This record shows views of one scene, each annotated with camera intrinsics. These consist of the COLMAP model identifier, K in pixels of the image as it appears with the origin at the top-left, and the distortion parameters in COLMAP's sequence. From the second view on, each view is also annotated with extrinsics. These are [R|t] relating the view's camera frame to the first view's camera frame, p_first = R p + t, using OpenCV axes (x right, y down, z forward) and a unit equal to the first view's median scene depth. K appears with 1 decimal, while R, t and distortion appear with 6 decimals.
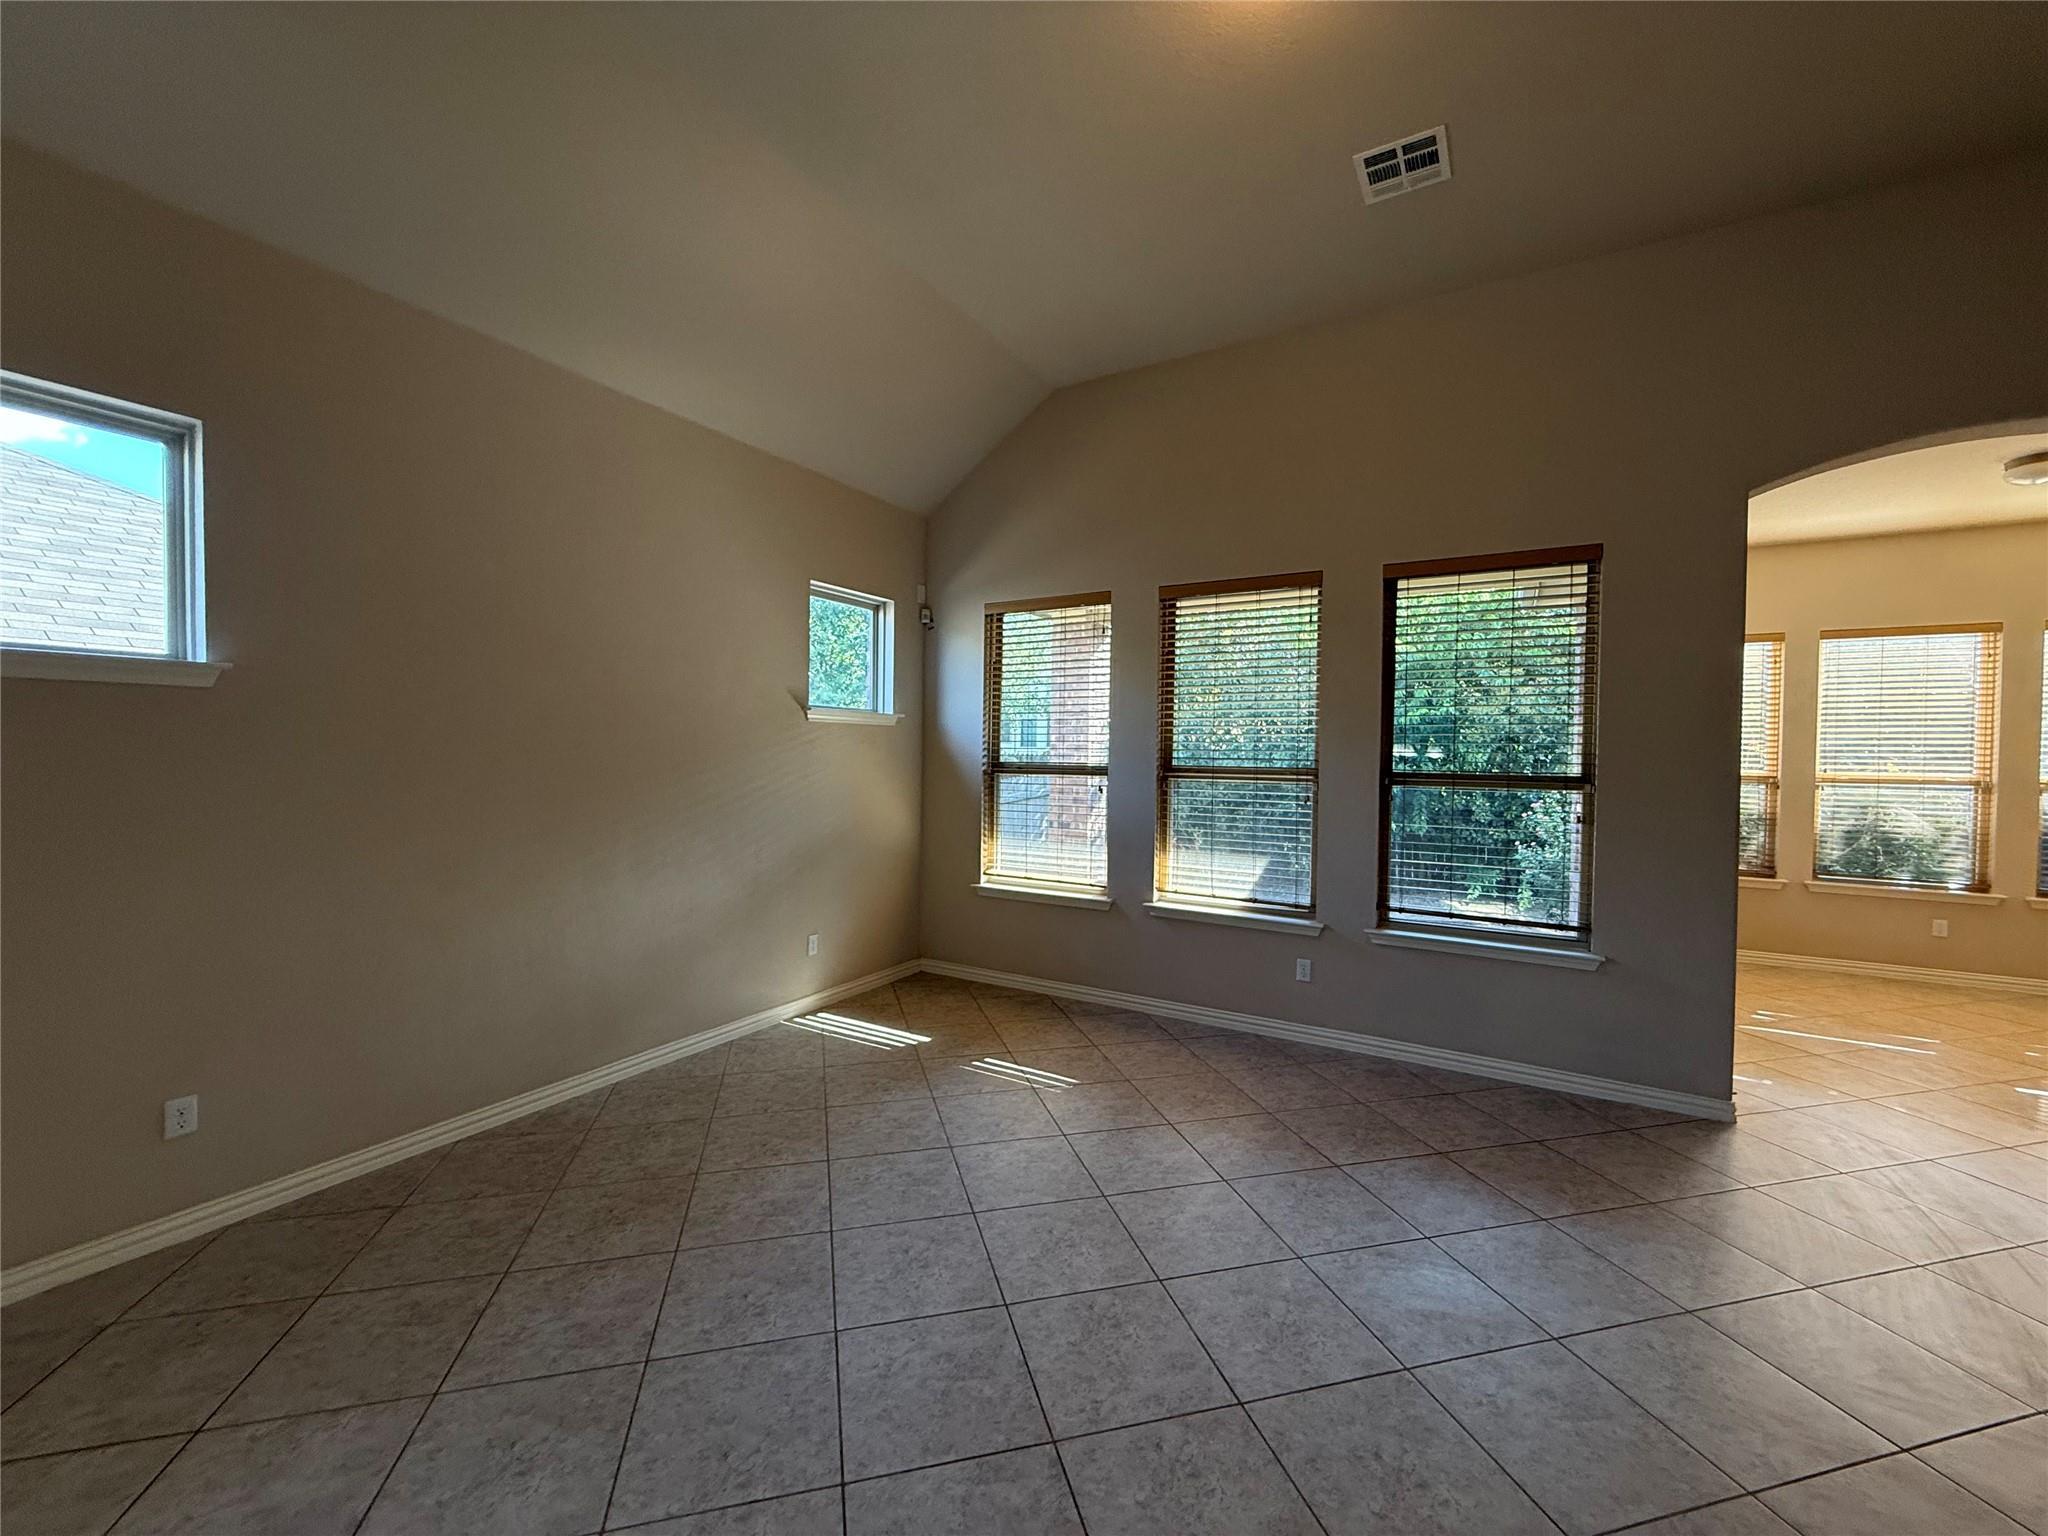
lens RADIAL K [[815.2, 0, 1018.3], [0, 815.2, 766.5], [0, 0, 1]] dist [-0.001089, 0.000491]
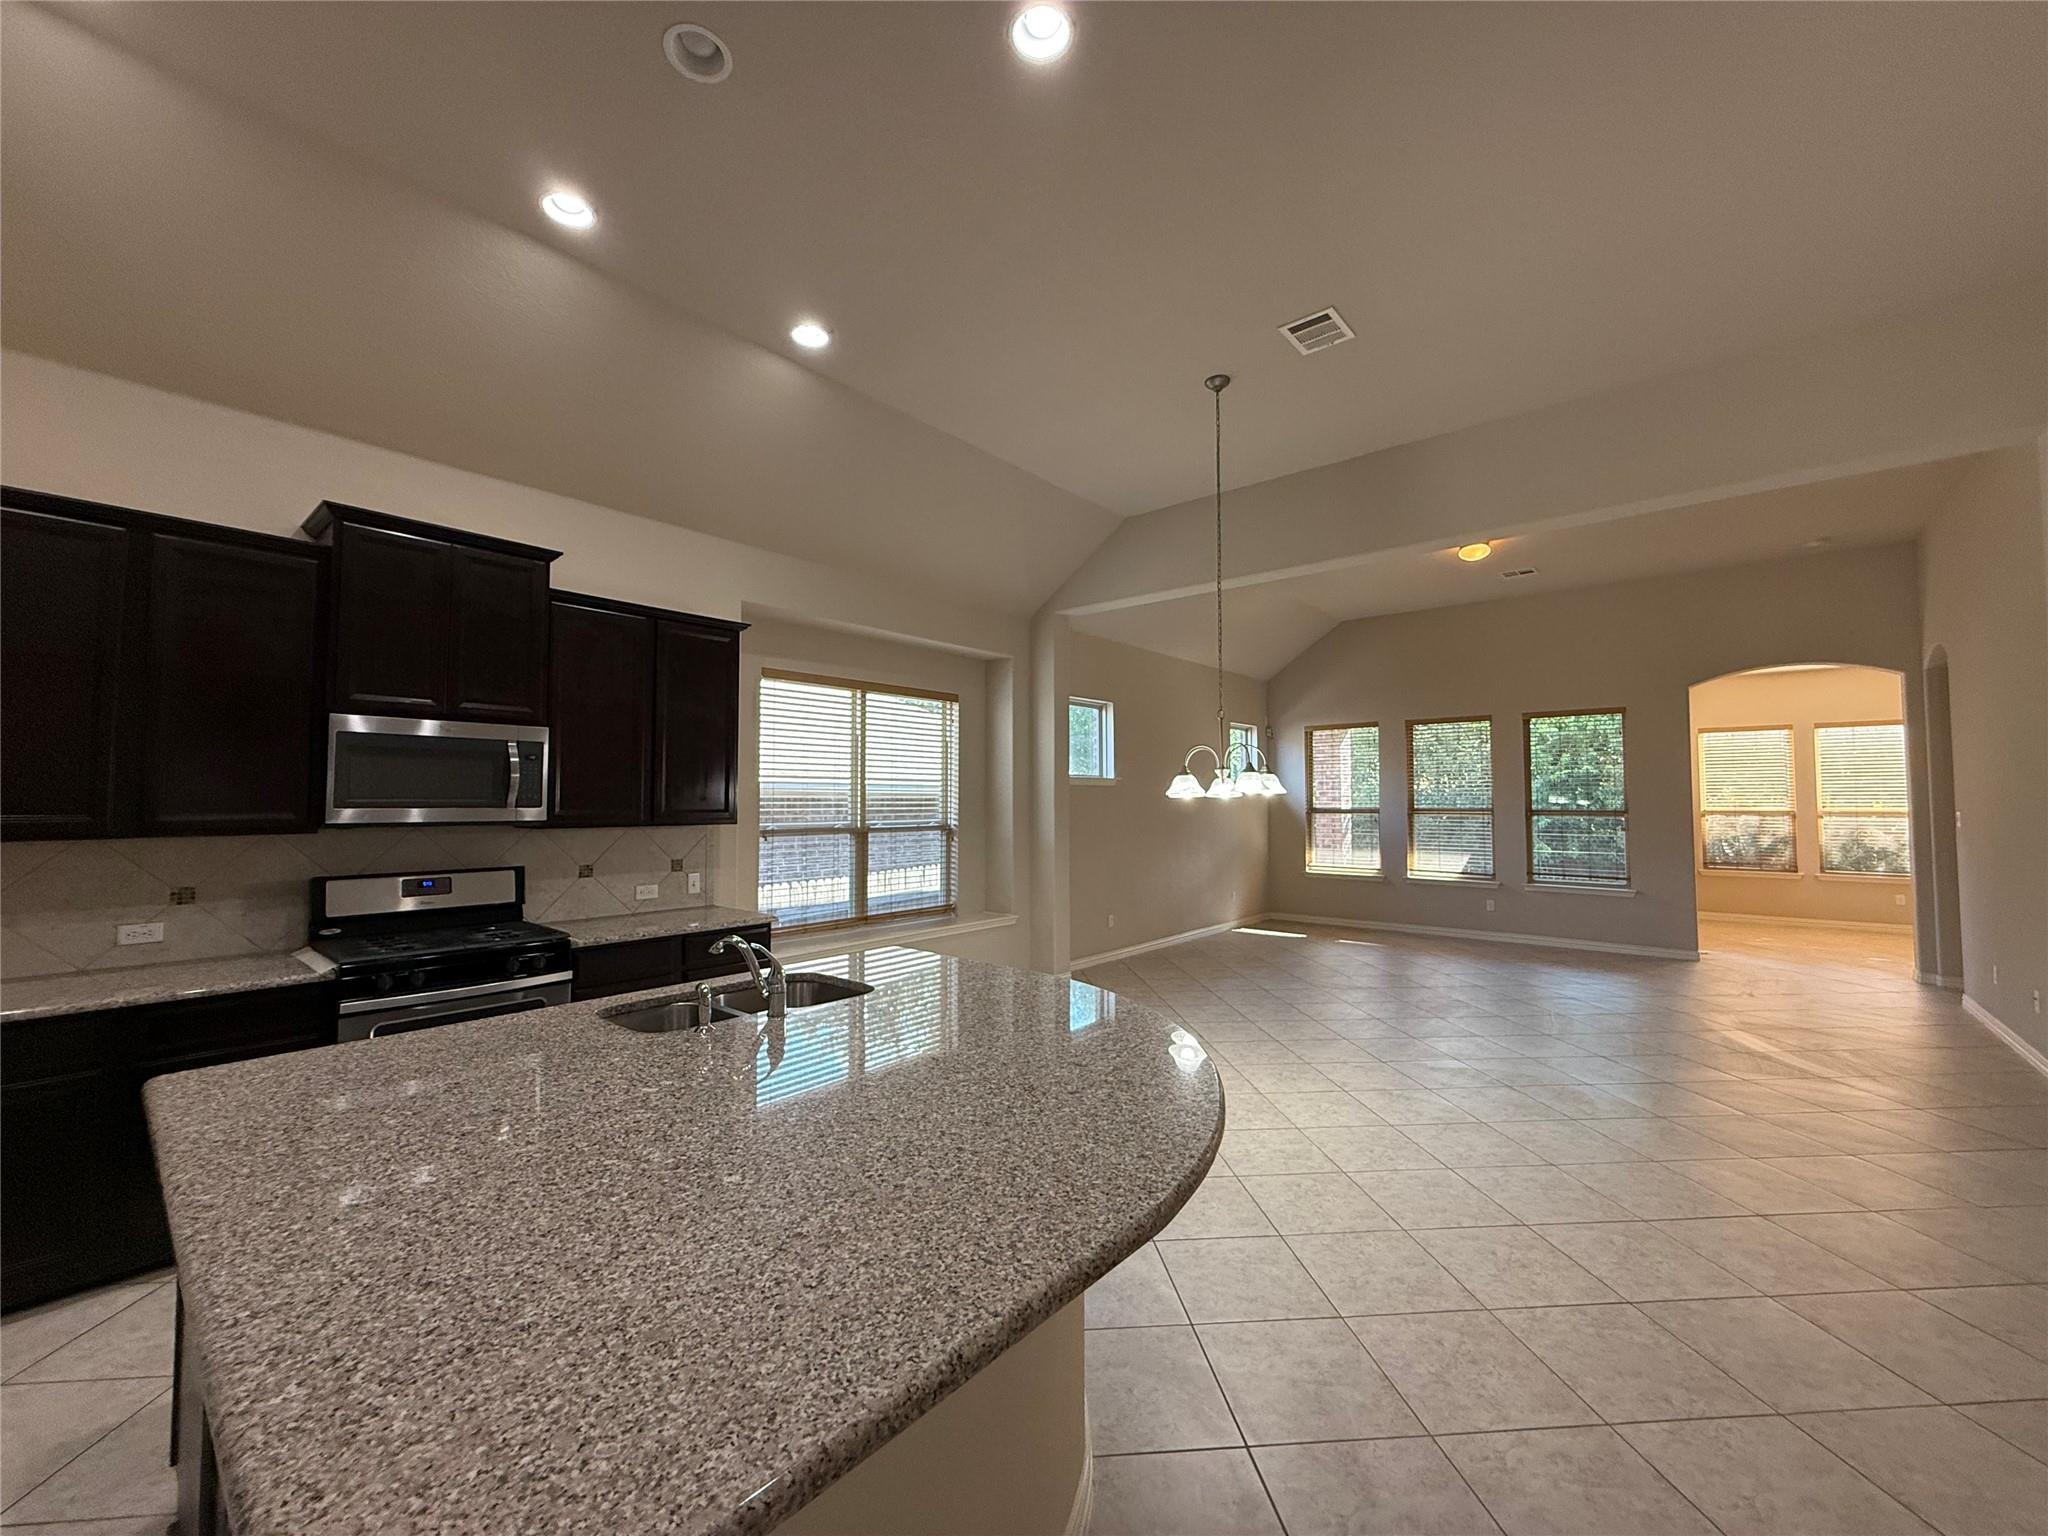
lens RADIAL K [[815.2, 0, 1018.3], [0, 815.2, 766.5], [0, 0, 1]] dist [-0.001089, 0.000491]
pose [[0.986325, -0.021684, -0.163382, -0.428658], [0.011792, 0.998051, -0.061277, 0.008075], [0.164392, 0.058513, 0.984658, -1.105761]]
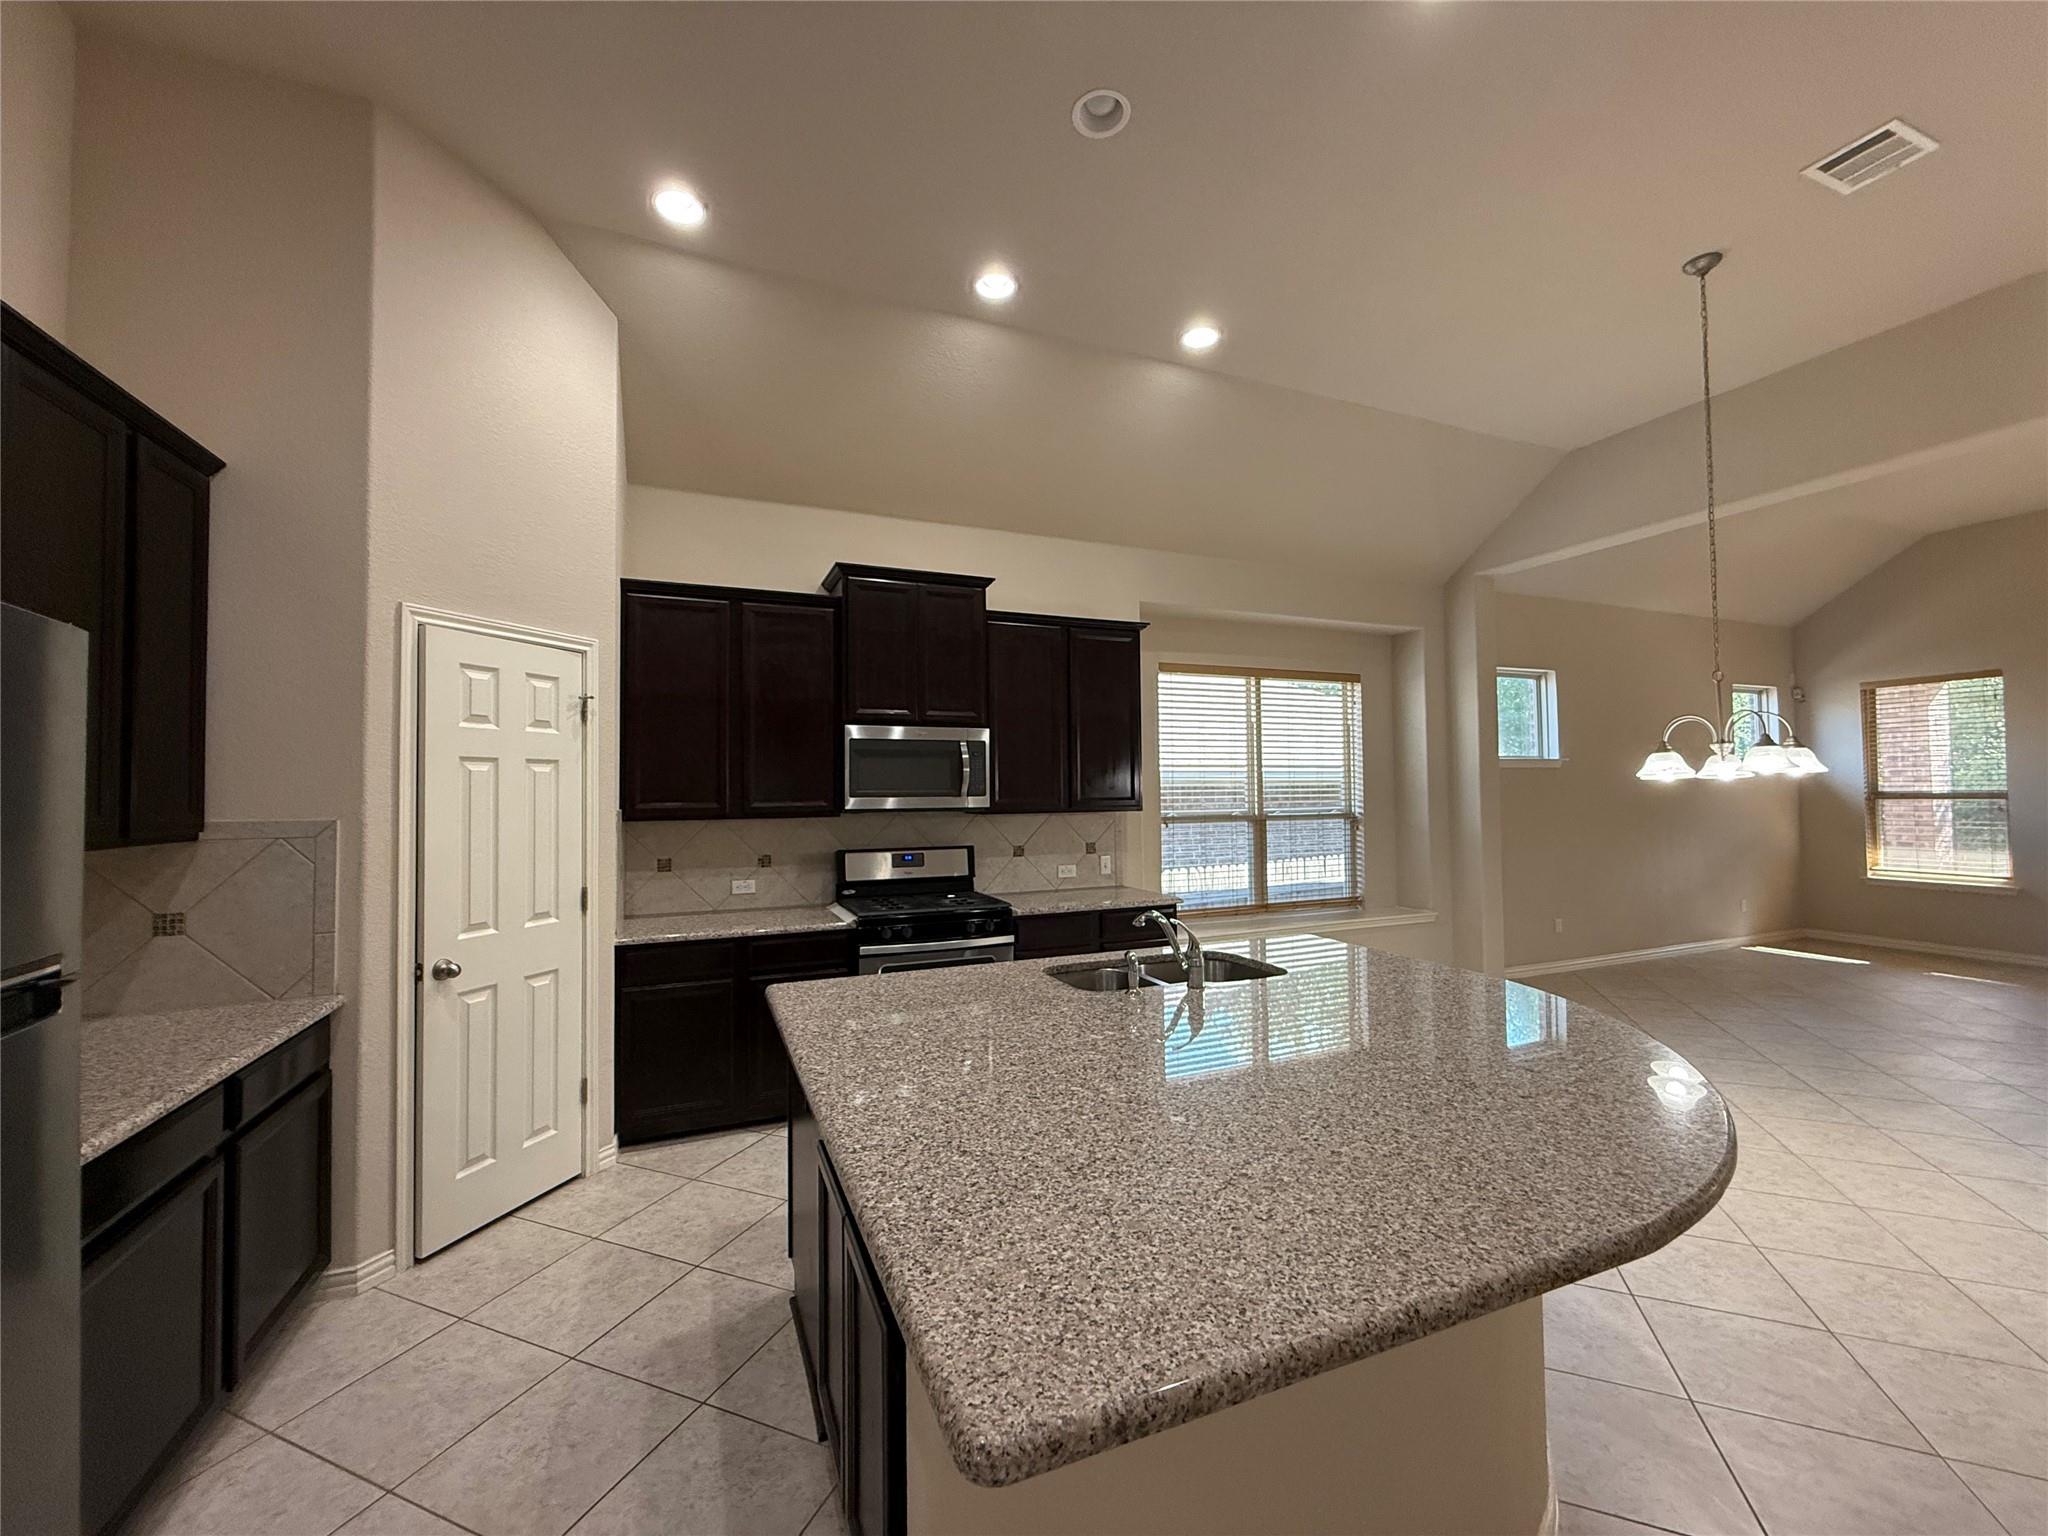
lens RADIAL K [[815.2, 0, 1018.3], [0, 815.2, 766.5], [0, 0, 1]] dist [-0.001089, 0.000491]
pose [[0.806789, -0.041162, -0.589404, -0.432004], [0.011831, 0.998496, -0.053538, 0.010520], [0.590721, 0.036220, 0.806063, -1.136022]]
